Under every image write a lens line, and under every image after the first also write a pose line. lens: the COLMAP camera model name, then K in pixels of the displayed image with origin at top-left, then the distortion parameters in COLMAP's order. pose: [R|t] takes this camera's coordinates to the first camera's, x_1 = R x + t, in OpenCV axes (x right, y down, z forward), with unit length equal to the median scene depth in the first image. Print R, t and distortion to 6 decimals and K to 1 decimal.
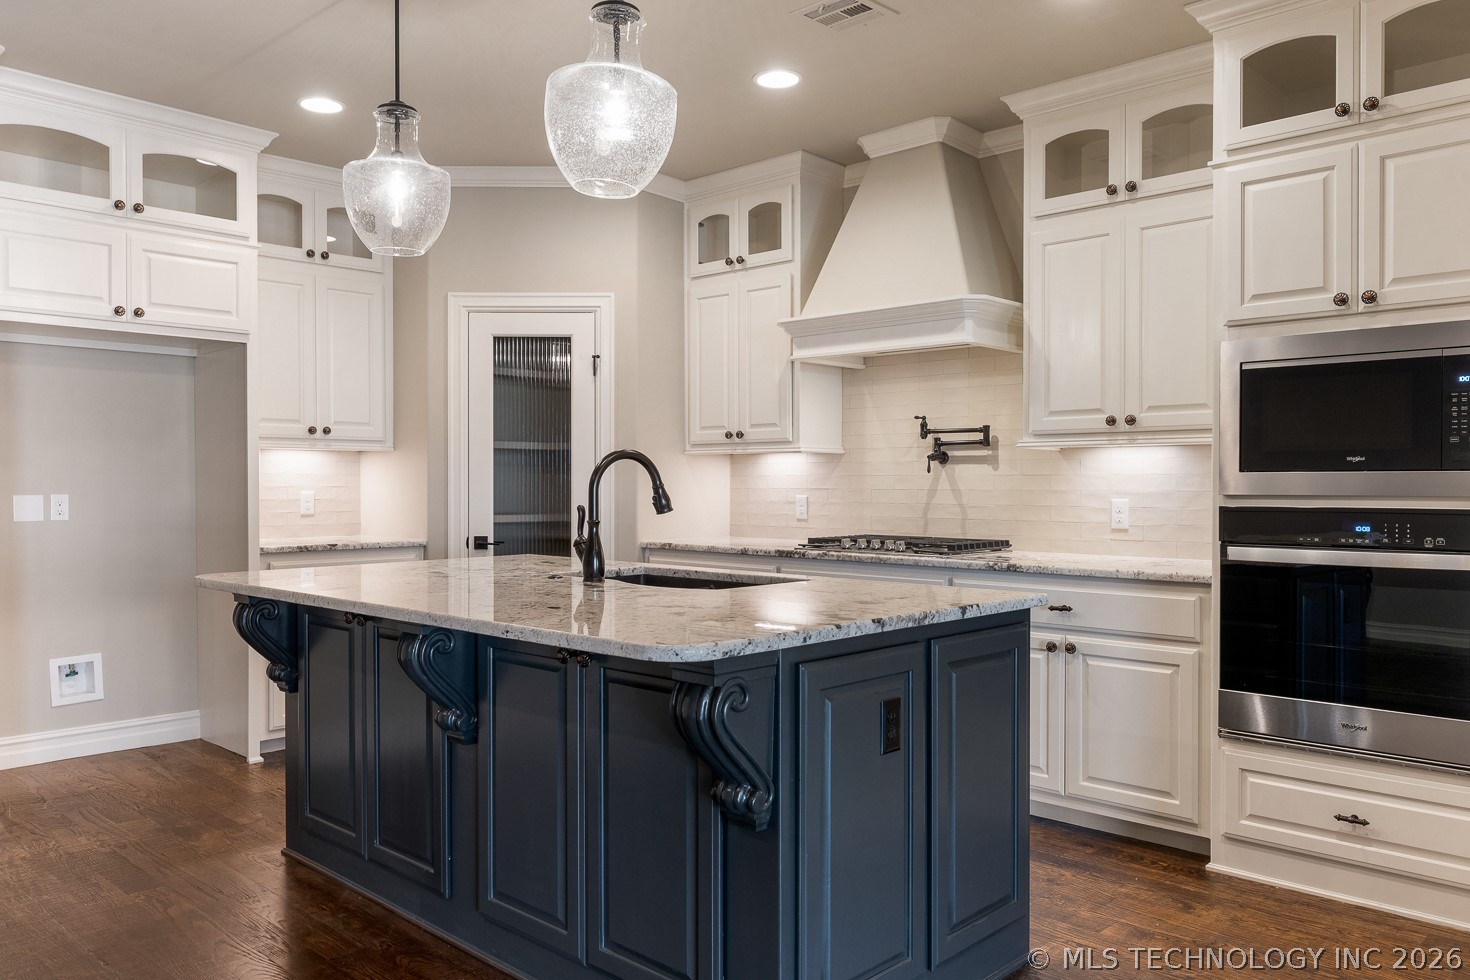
lens RADIAL K [[1105.8, 0, 719.8], [0, 1105.8, 483.9], [0, 0, 1]] dist [0.010070, -0.002128]
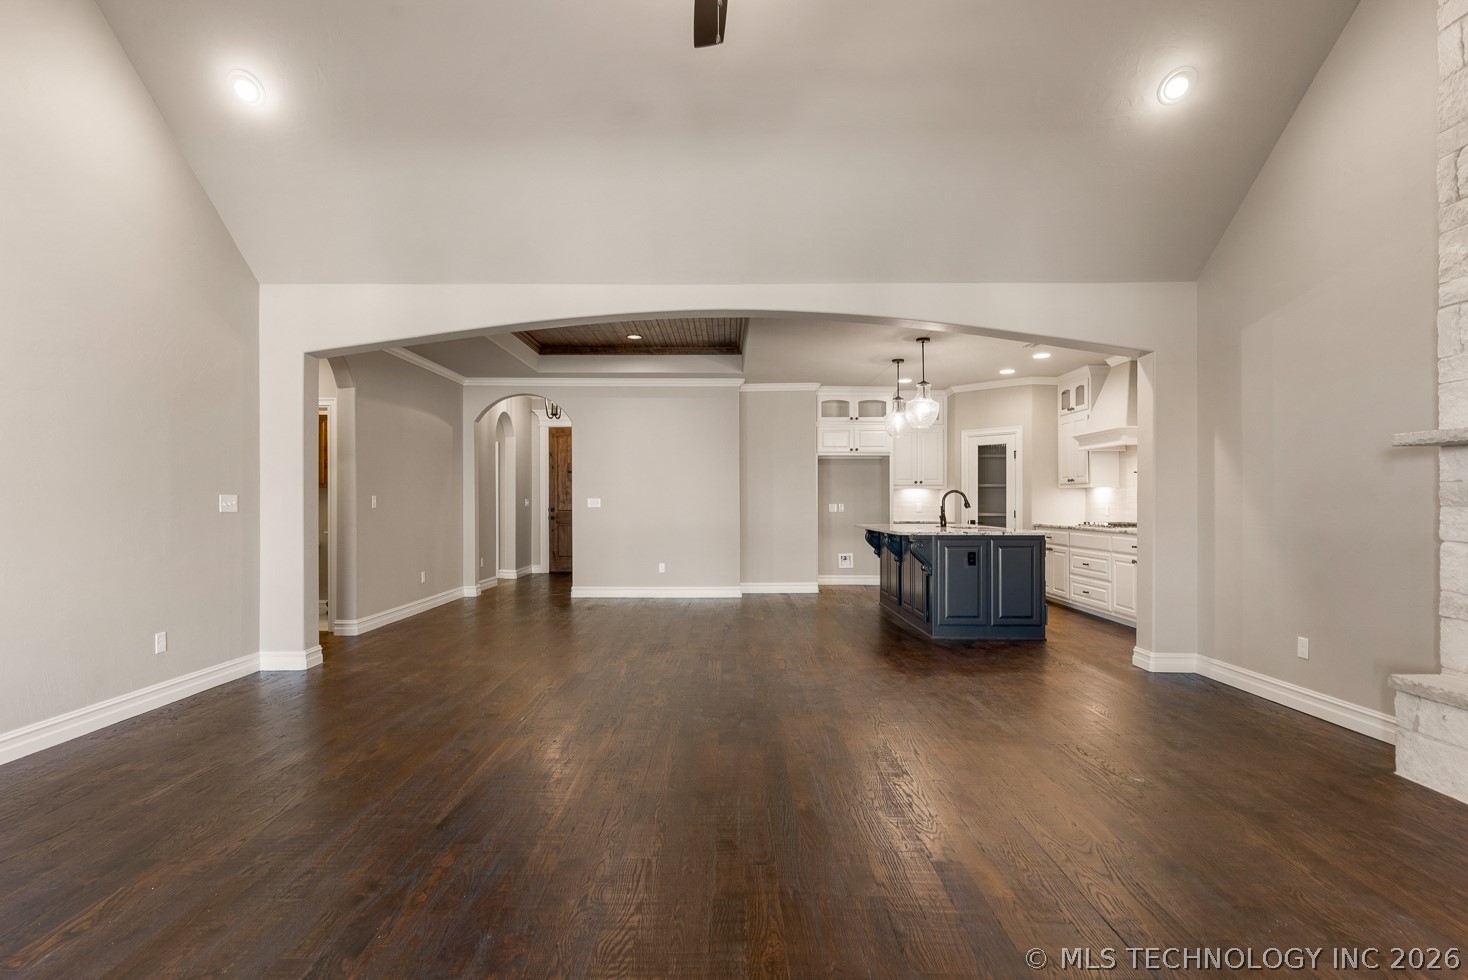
lens RADIAL K [[707.5, 0, 722.2], [0, 707.5, 497.7], [0, 0, 1]] dist [0.001114, 0.000362]
pose [[0.691709, -0.005324, -0.722157, 0.740806], [0.000331, 0.999975, -0.007056, 0.006336], [0.722176, 0.004641, 0.691694, -0.775480]]
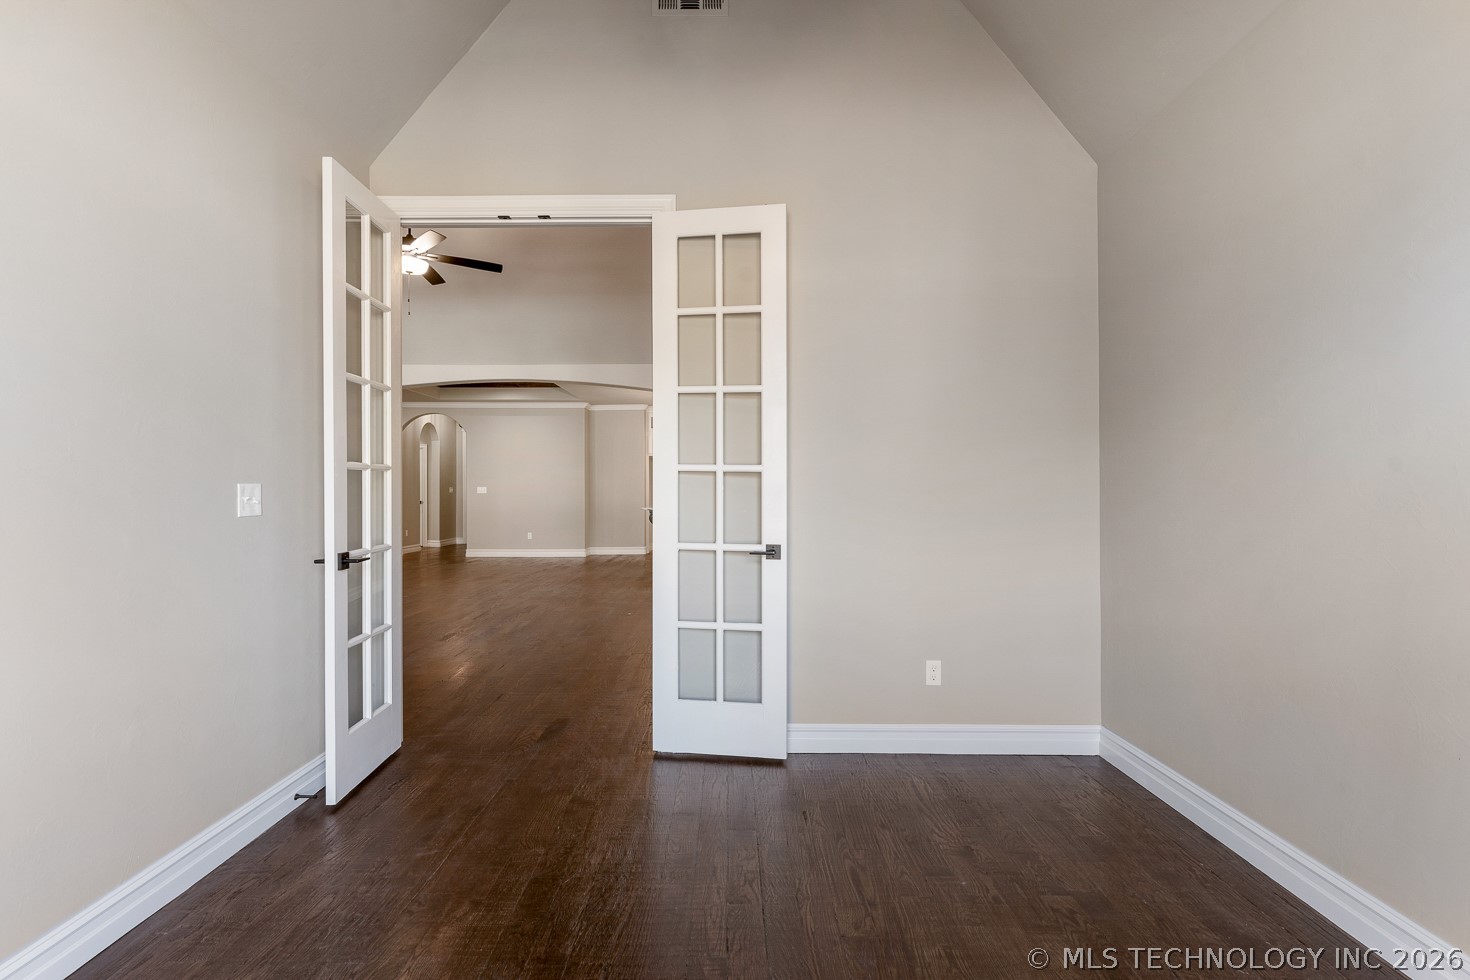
lens RADIAL K [[708.5, 0, 720.0], [0, 708.5, 486.8], [0, 0, 1]] dist [0.001114, 0.000362]
pose [[0.687902, -0.004578, -0.725789, 1.744194], [-0.005377, 0.999921, -0.011404, 0.021921], [0.725784, 0.011747, 0.687823, -0.904968]]
